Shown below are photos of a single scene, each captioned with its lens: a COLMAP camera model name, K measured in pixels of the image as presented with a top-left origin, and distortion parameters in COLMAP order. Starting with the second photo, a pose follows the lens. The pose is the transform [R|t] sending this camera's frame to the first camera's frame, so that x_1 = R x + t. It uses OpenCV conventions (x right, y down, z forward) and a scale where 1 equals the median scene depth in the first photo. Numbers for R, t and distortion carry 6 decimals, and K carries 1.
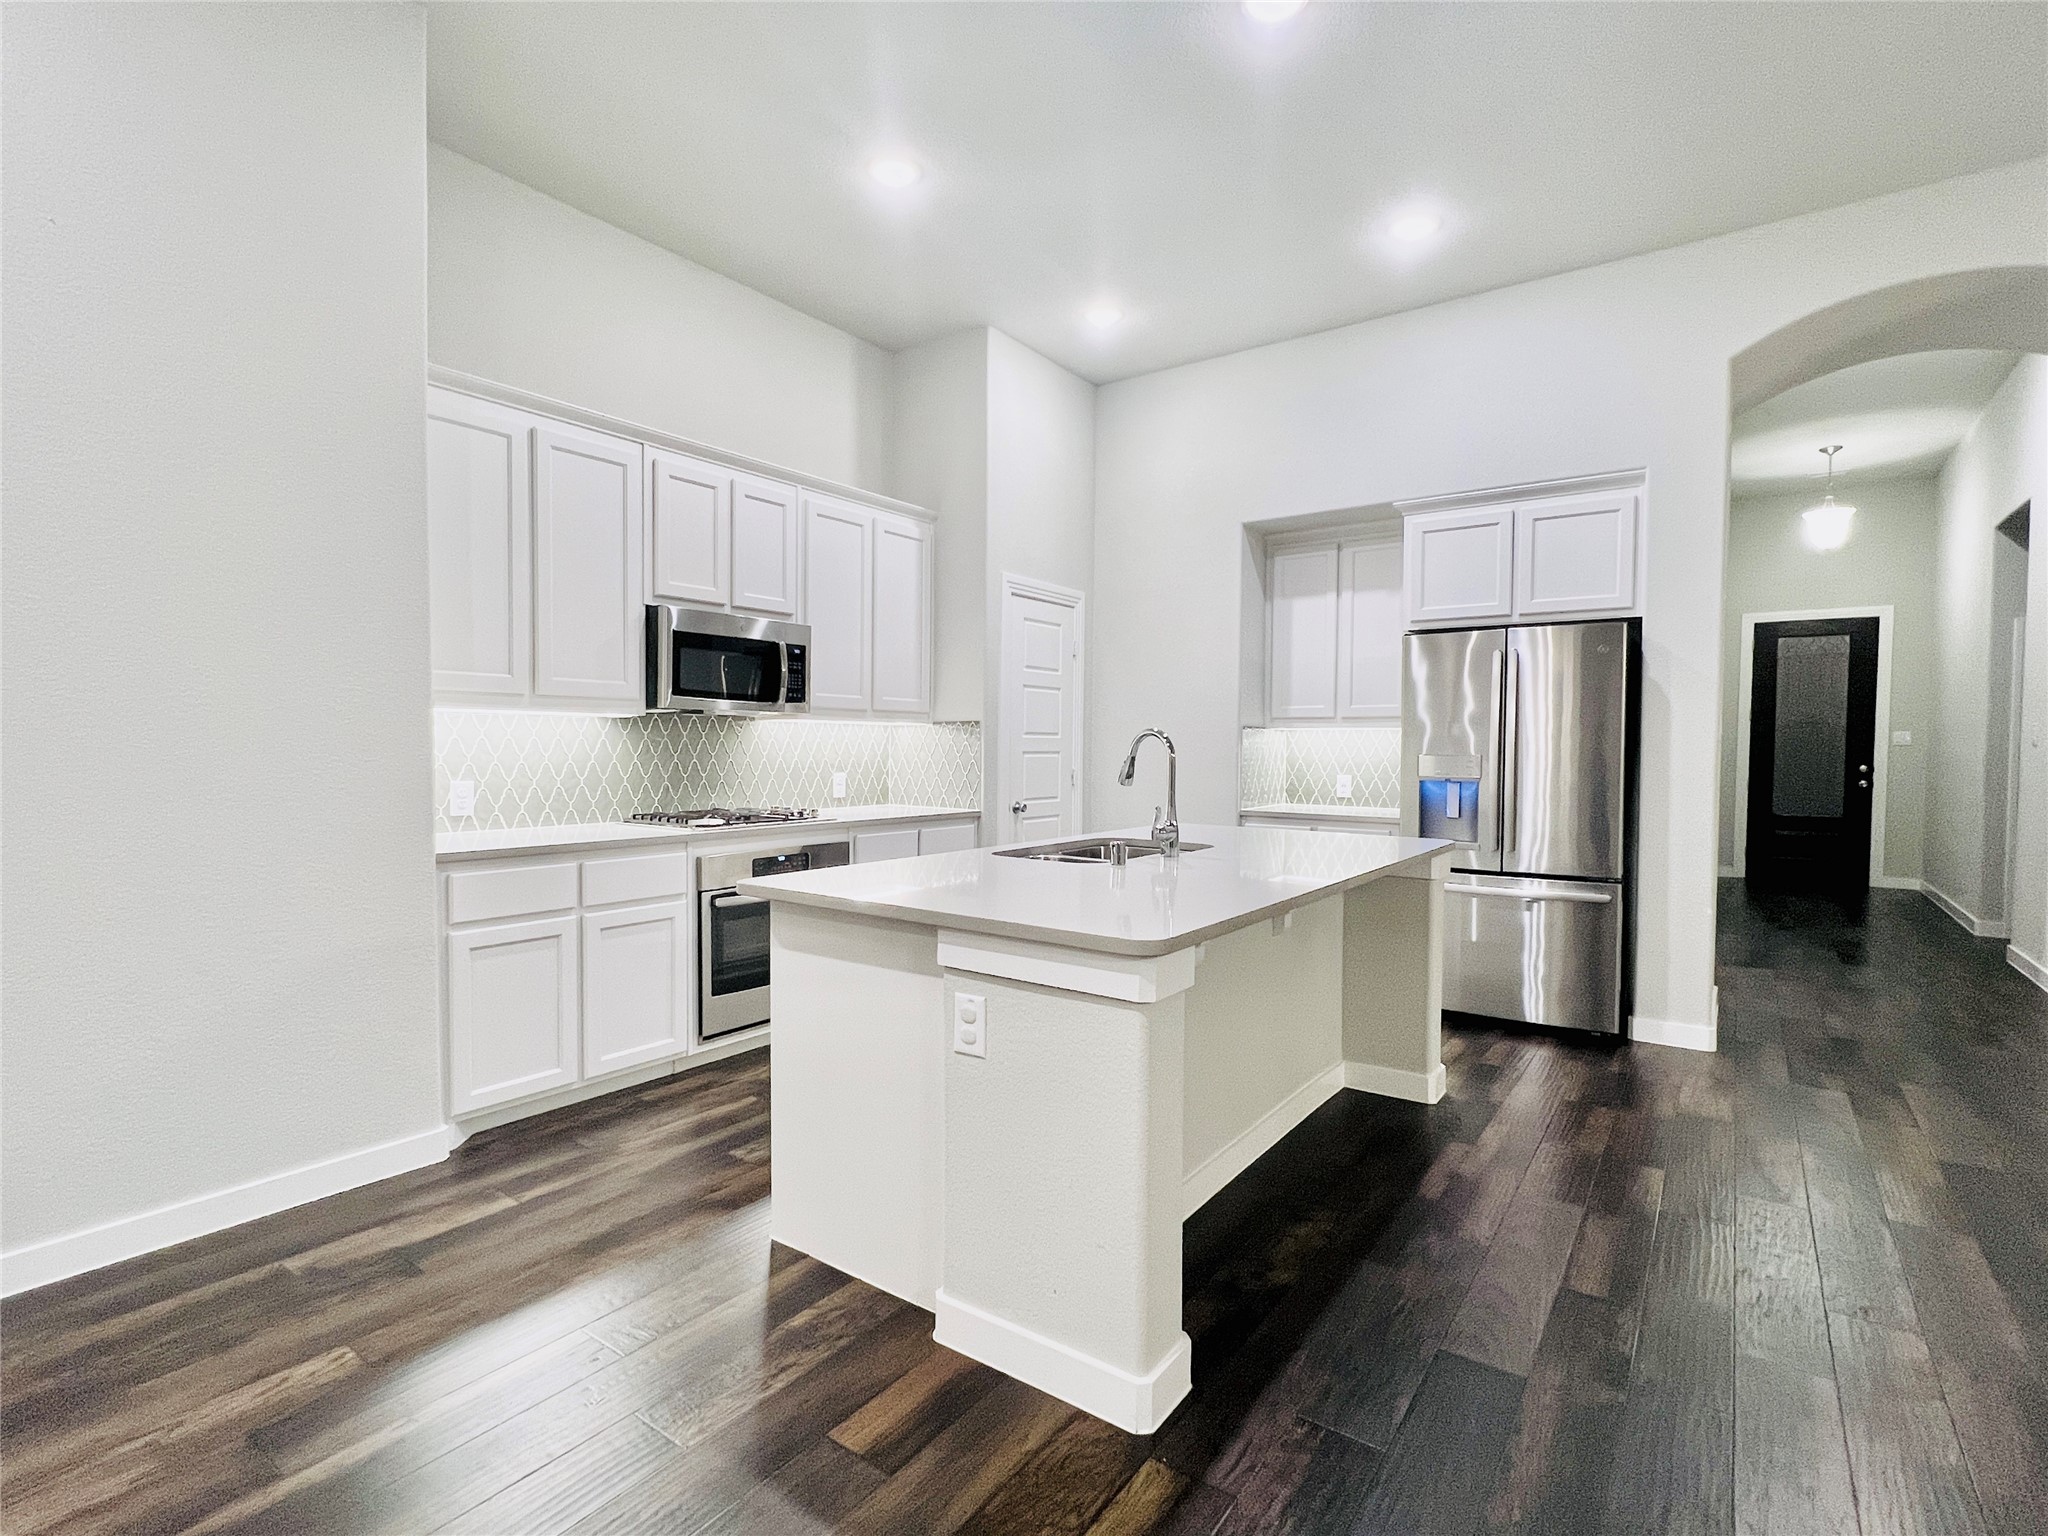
lens RADIAL K [[987.7, 0, 1020.8], [0, 987.7, 775.9], [0, 0, 1]] dist [0.003913, -0.000177]
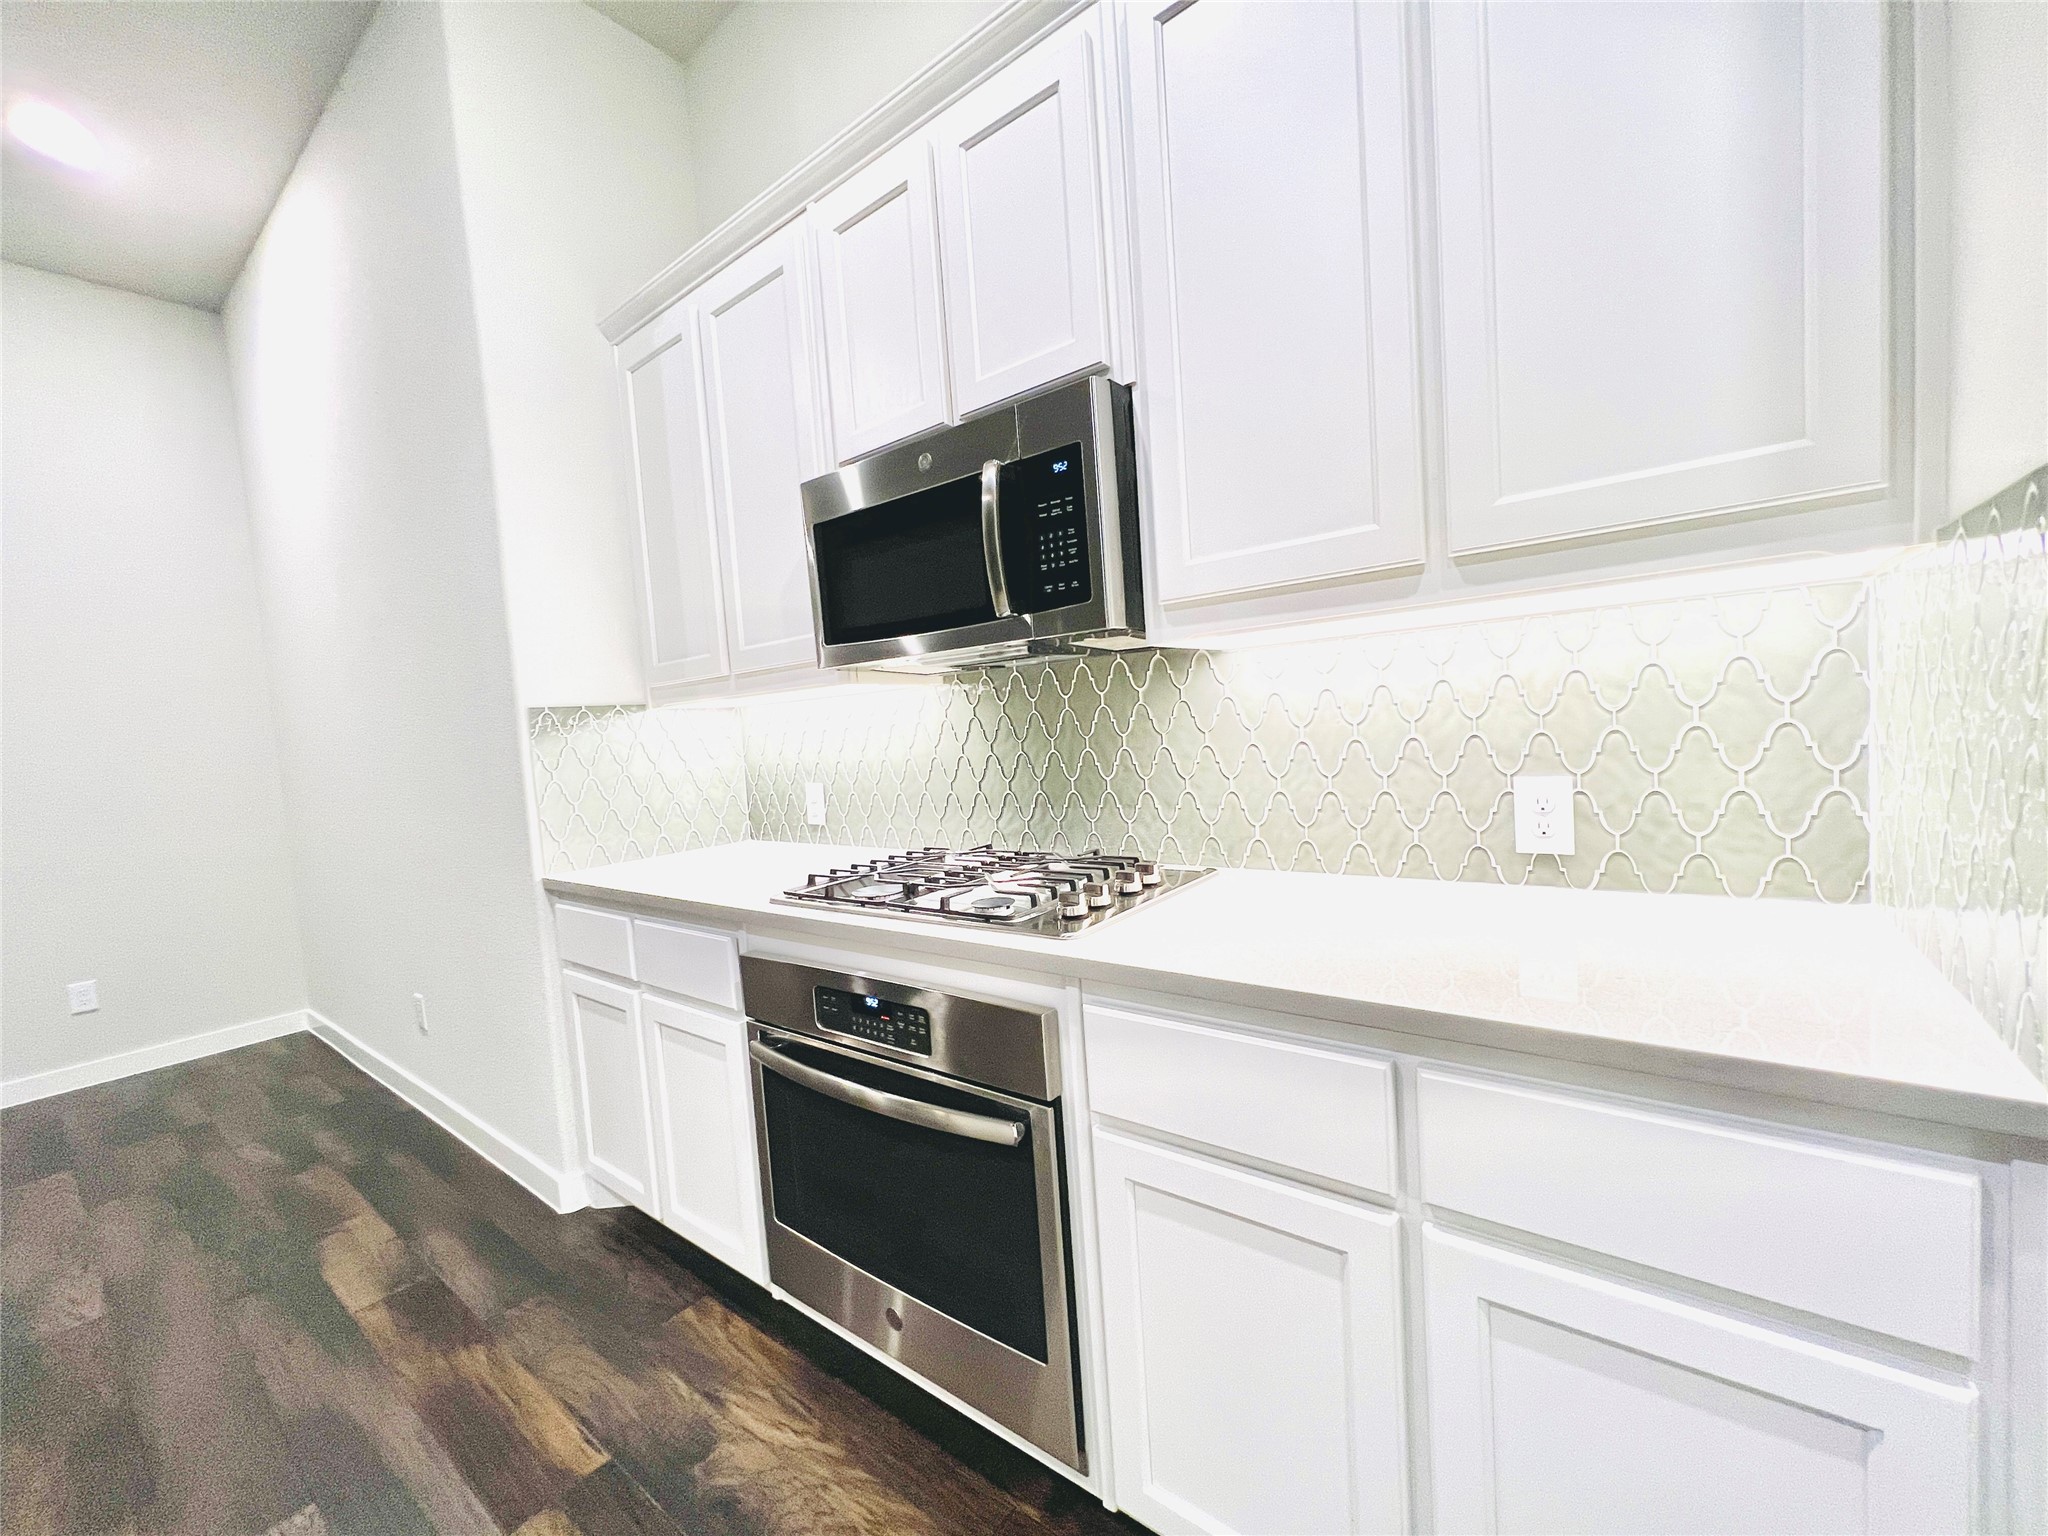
lens RADIAL K [[821.7, 0, 1026.5], [0, 821.7, 770.9], [0, 0, 1]] dist [-0.001251, 0.000287]
pose [[-0.034641, 0.053661, -0.997958, 0.096973], [0.037441, 0.997926, 0.052359, -0.029892], [0.998698, -0.035550, -0.036579, 1.055322]]
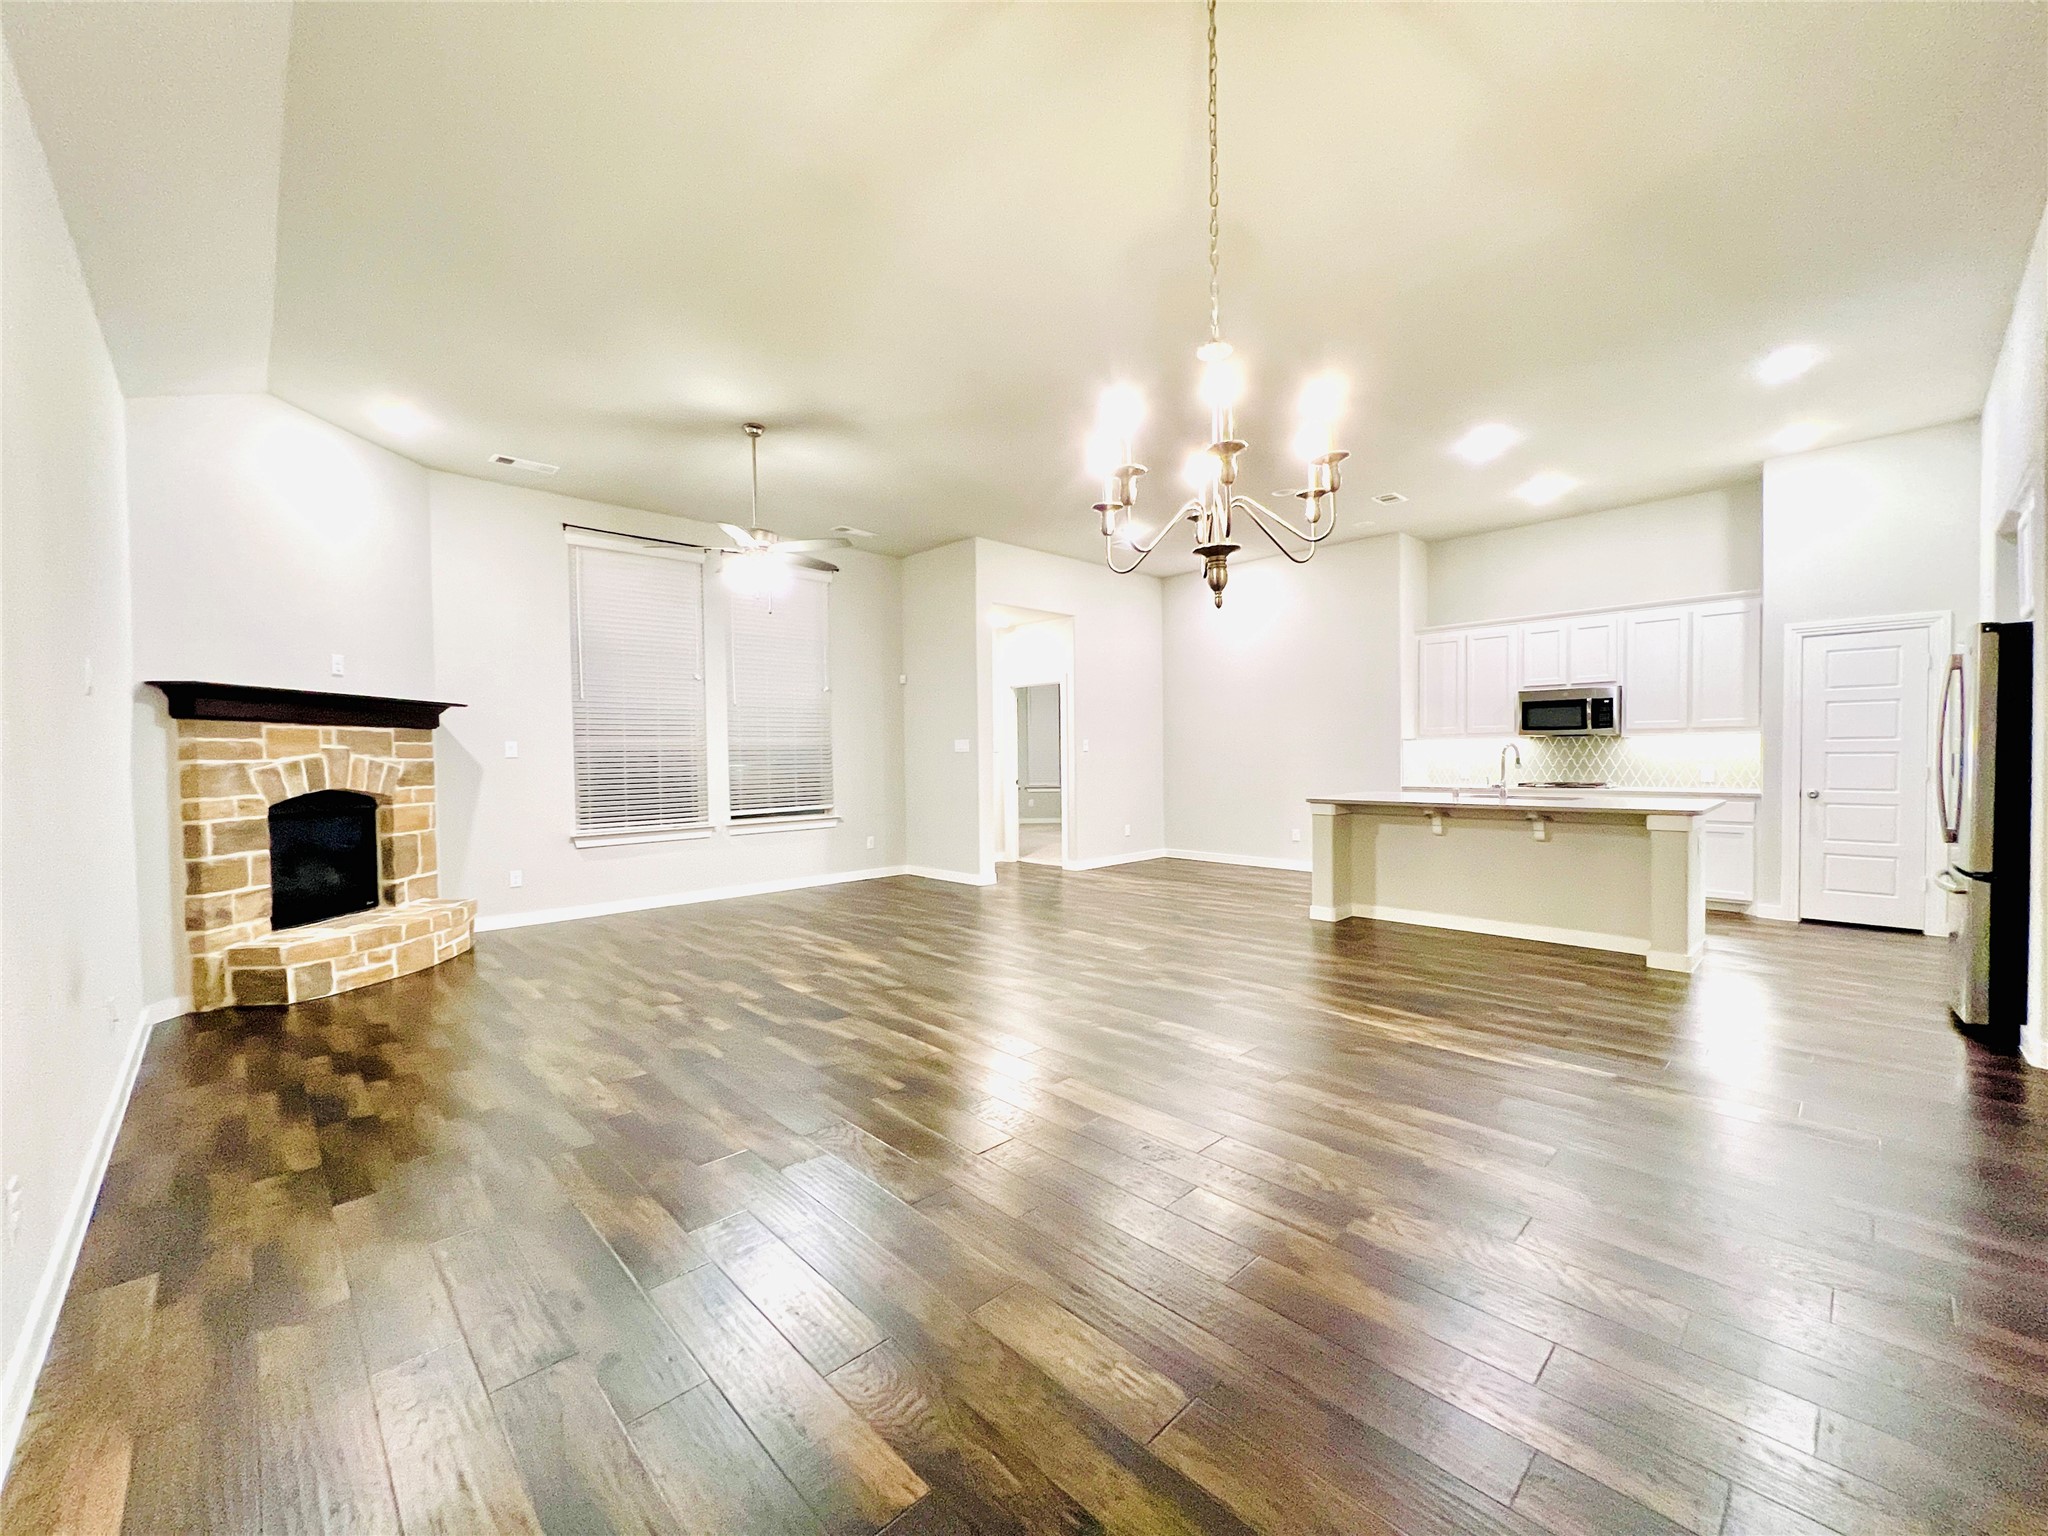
lens RADIAL K [[821.7, 0, 1025.2], [0, 821.7, 767.4], [0, 0, 1]] dist [-0.001251, 0.000287]
pose [[-0.175874, 0.010060, -0.984361, 1.642858], [-0.020262, 0.999699, 0.013837, 0.003107], [0.984204, 0.022379, -0.175617, 0.179853]]
